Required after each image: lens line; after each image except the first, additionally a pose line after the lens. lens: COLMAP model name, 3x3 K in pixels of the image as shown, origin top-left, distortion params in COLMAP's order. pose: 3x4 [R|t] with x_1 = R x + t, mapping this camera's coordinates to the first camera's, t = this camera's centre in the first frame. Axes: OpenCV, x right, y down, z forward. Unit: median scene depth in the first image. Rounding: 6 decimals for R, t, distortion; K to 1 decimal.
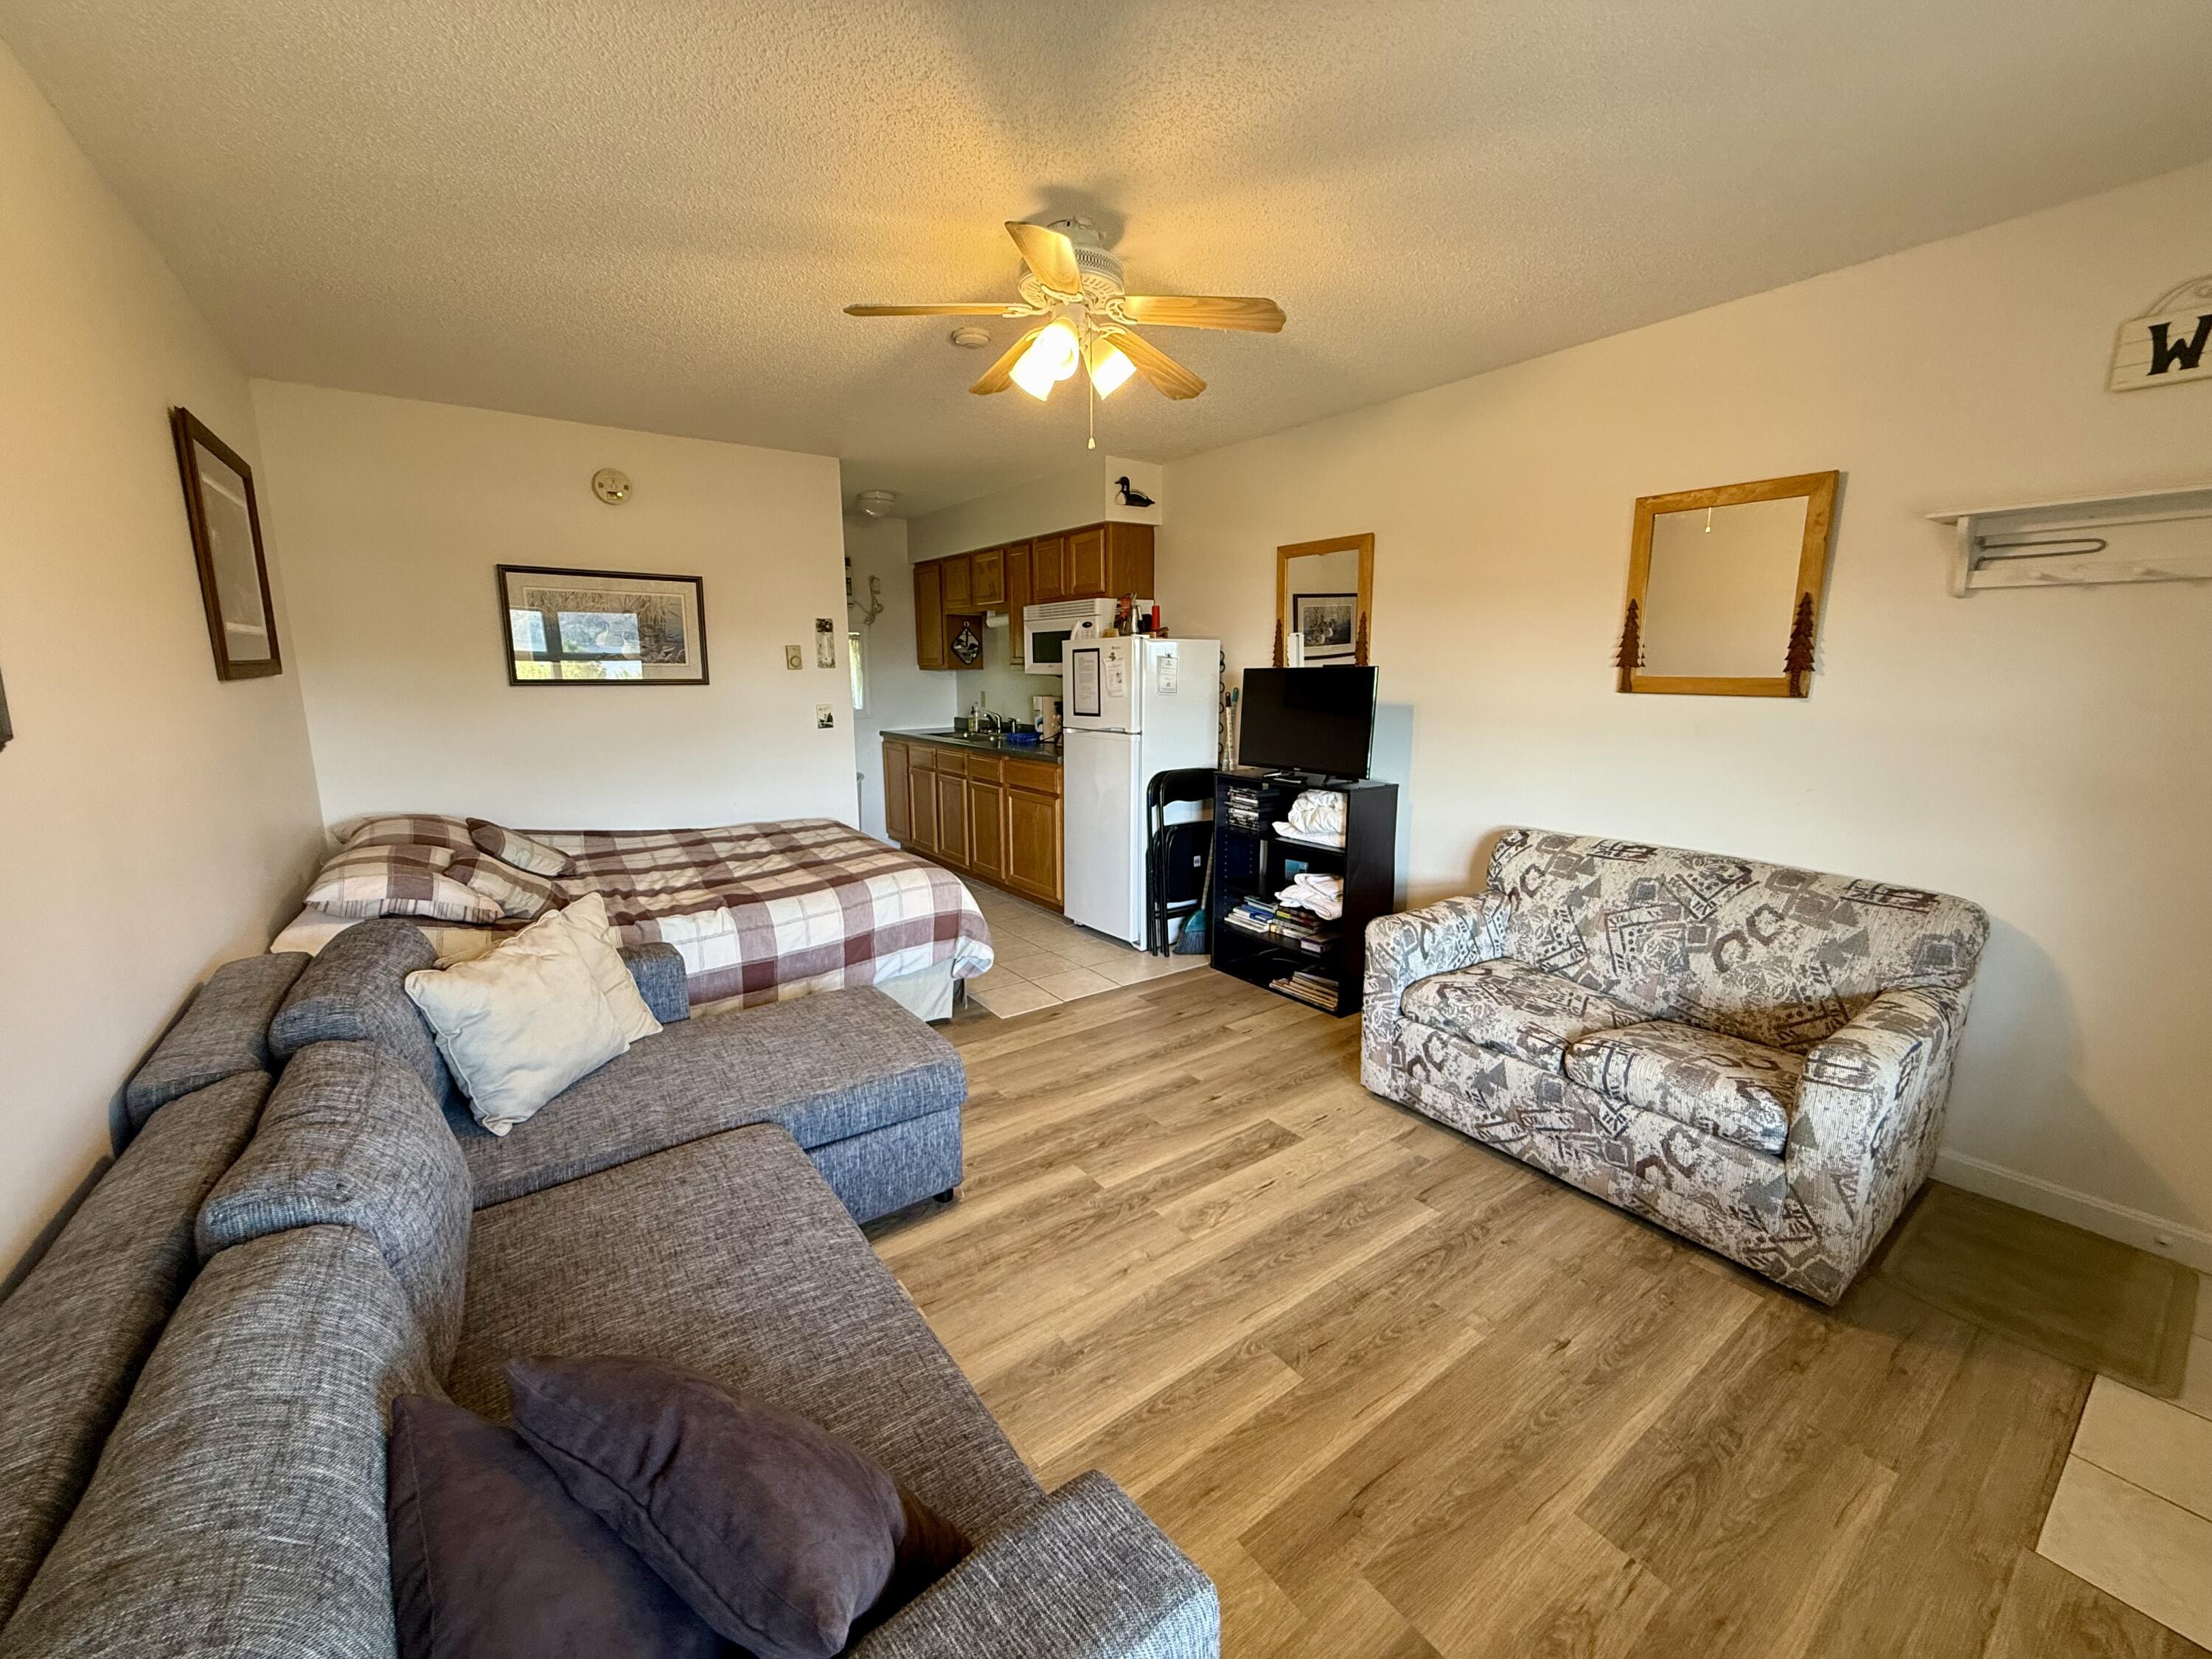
lens RADIAL K [[879.4, 0, 1106.0], [0, 879.4, 829.5], [0, 0, 1]] dist [0.000374, 0.000003]
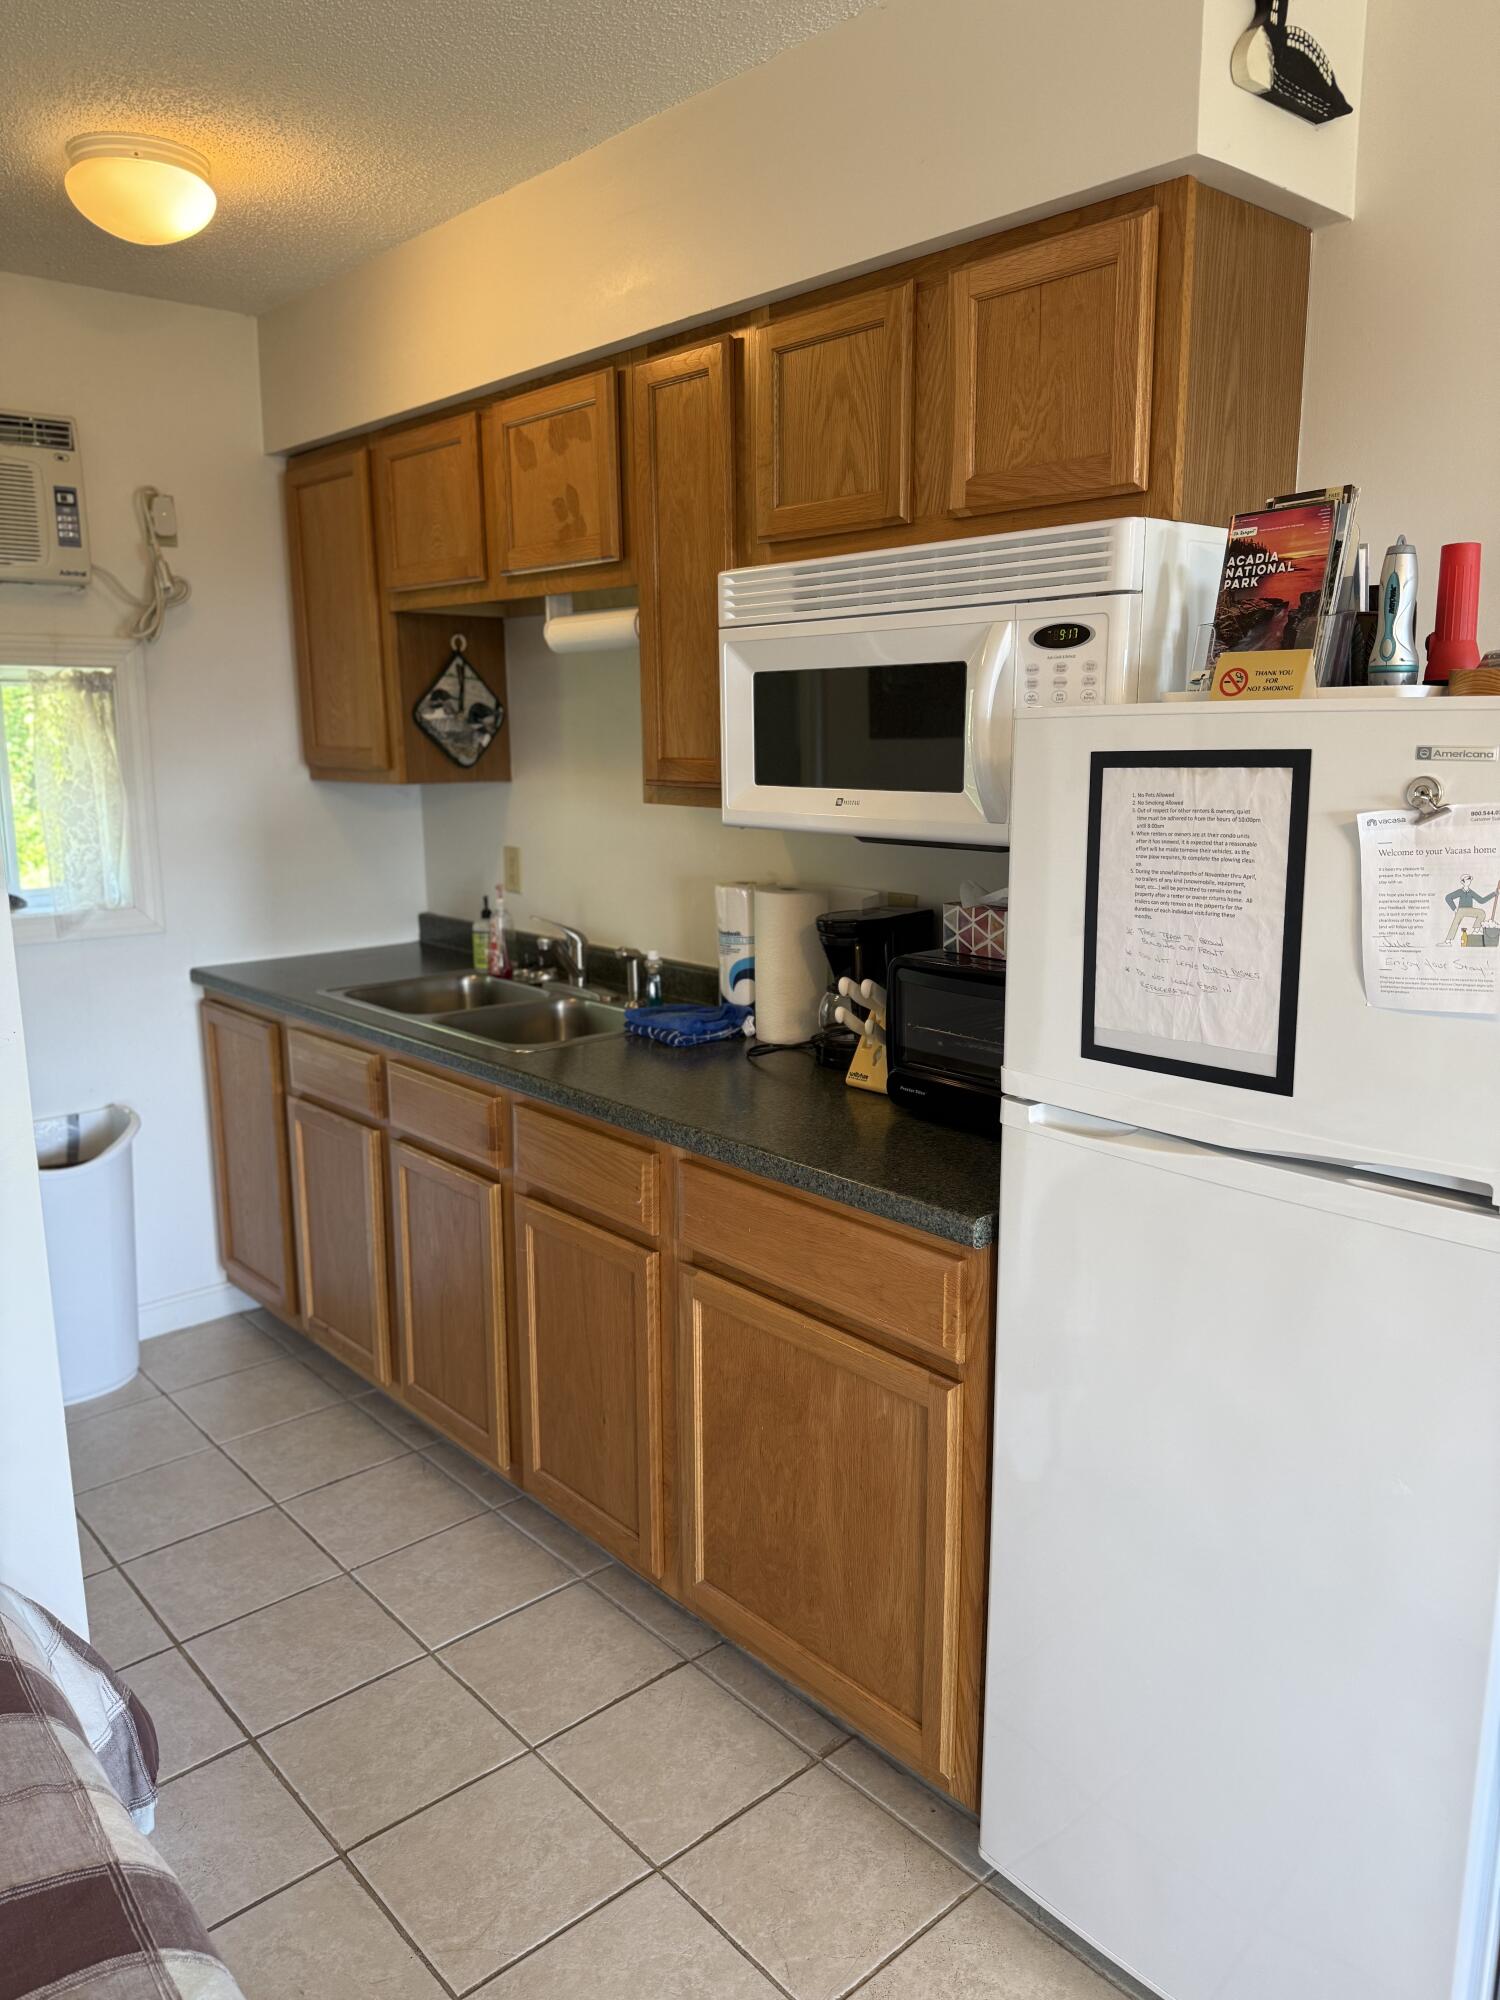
lens RADIAL K [[1447.9, 0, 750.0], [0, 1447.9, 1000.0], [0, 0, 1]] dist [0.155630, -0.254593]
pose [[0.995562, -0.022590, 0.091360, -0.127300], [0.022222, 0.999740, 0.005048, -0.124898], [-0.091450, -0.002995, 0.995805, 0.552615]]
